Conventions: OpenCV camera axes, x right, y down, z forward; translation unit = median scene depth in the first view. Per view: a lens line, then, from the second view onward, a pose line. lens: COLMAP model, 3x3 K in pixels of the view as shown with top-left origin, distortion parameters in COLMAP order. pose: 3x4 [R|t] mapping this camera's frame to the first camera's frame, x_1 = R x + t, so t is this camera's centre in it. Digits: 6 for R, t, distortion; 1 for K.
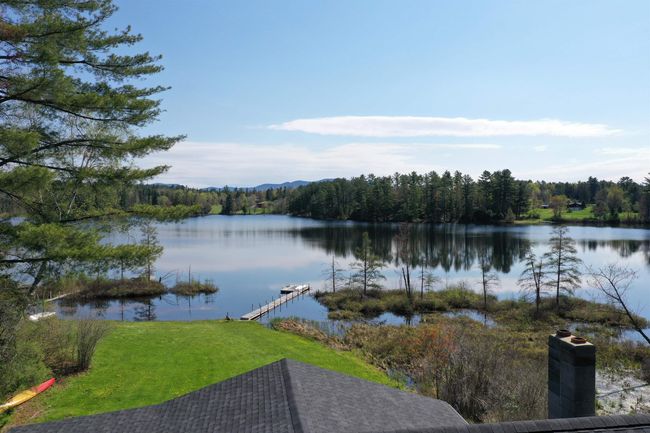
lens RADIAL K [[509.5, 0, 325.0], [0, 509.5, 216.5], [0, 0, 1]] dist [0.003286, -0.003961]
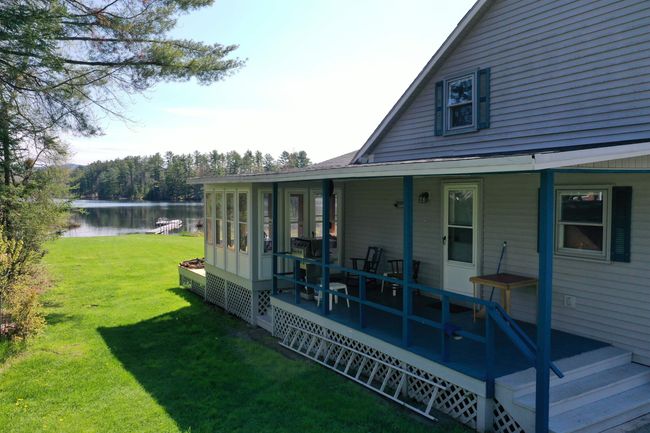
lens RADIAL K [[509.5, 0, 325.0], [0, 509.5, 216.5], [0, 0, 1]] dist [0.003286, -0.003961]
pose [[0.916194, -0.010416, 0.400600, -0.028990], [0.000738, 0.999704, 0.024306, 0.017454], [-0.400735, -0.021973, 0.915931, -0.002293]]
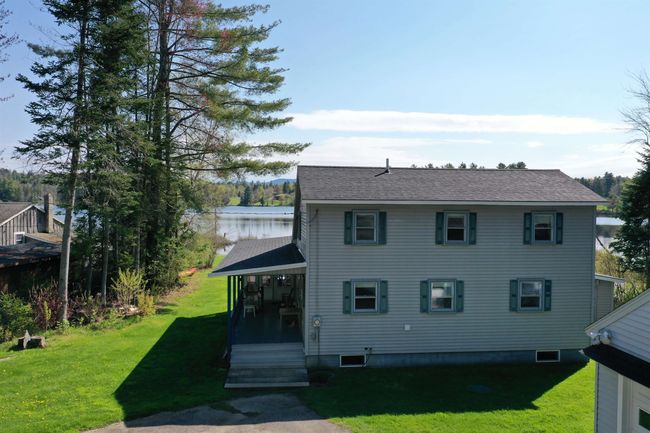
lens RADIAL K [[509.5, 0, 325.0], [0, 509.5, 216.5], [0, 0, 1]] dist [0.003286, -0.003961]
pose [[0.999578, 0.010771, -0.026987, -0.008889], [-0.010533, 0.999904, 0.008964, 0.011145], [0.027081, -0.008676, 0.999596, -0.034219]]
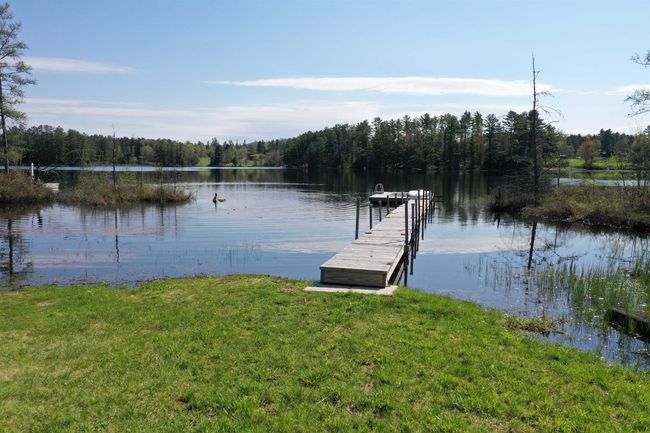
lens RADIAL K [[509.5, 0, 325.0], [0, 509.5, 216.5], [0, 0, 1]] dist [0.003286, -0.003961]
pose [[0.999784, 0.004279, 0.020323, -0.020366], [-0.005885, 0.996807, 0.079626, 0.020967], [-0.019918, -0.079728, 0.996618, 0.104396]]
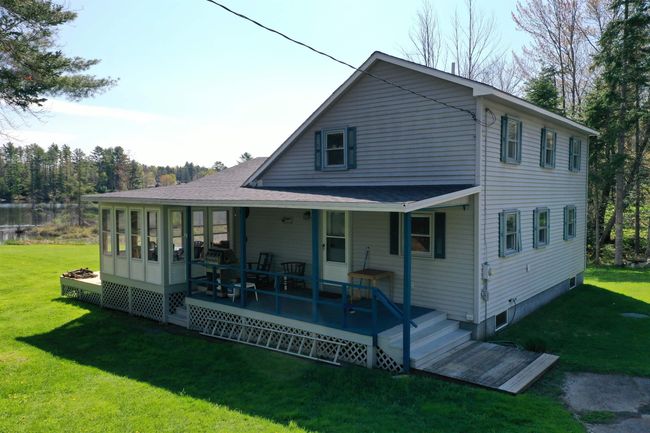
lens RADIAL K [[508.5, 0, 325.0], [0, 508.5, 216.5], [0, 0, 1]] dist [0.008367, -0.000648]
pose [[0.726368, -0.027350, 0.686761, -0.037310], [0.008612, 0.999492, 0.030696, 0.016096], [-0.687252, -0.016382, 0.726235, -0.006837]]
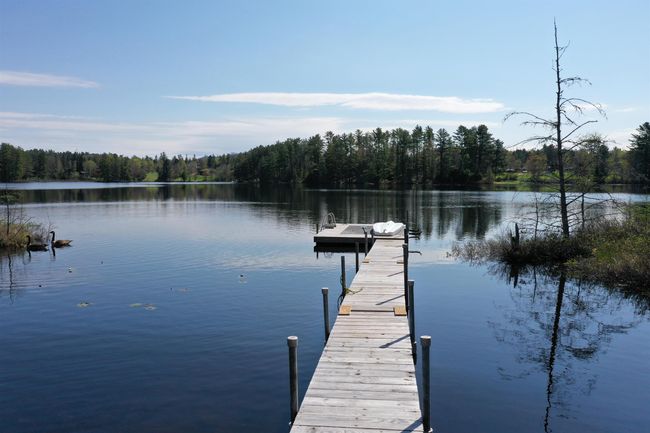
lens RADIAL K [[509.5, 0, 325.0], [0, 509.5, 216.5], [0, 0, 1]] dist [0.003286, -0.003961]
pose [[0.993769, -0.006167, 0.111290, -0.017813], [0.000446, 0.998680, 0.051358, 0.019995], [-0.111460, -0.050989, 0.992460, 0.124676]]
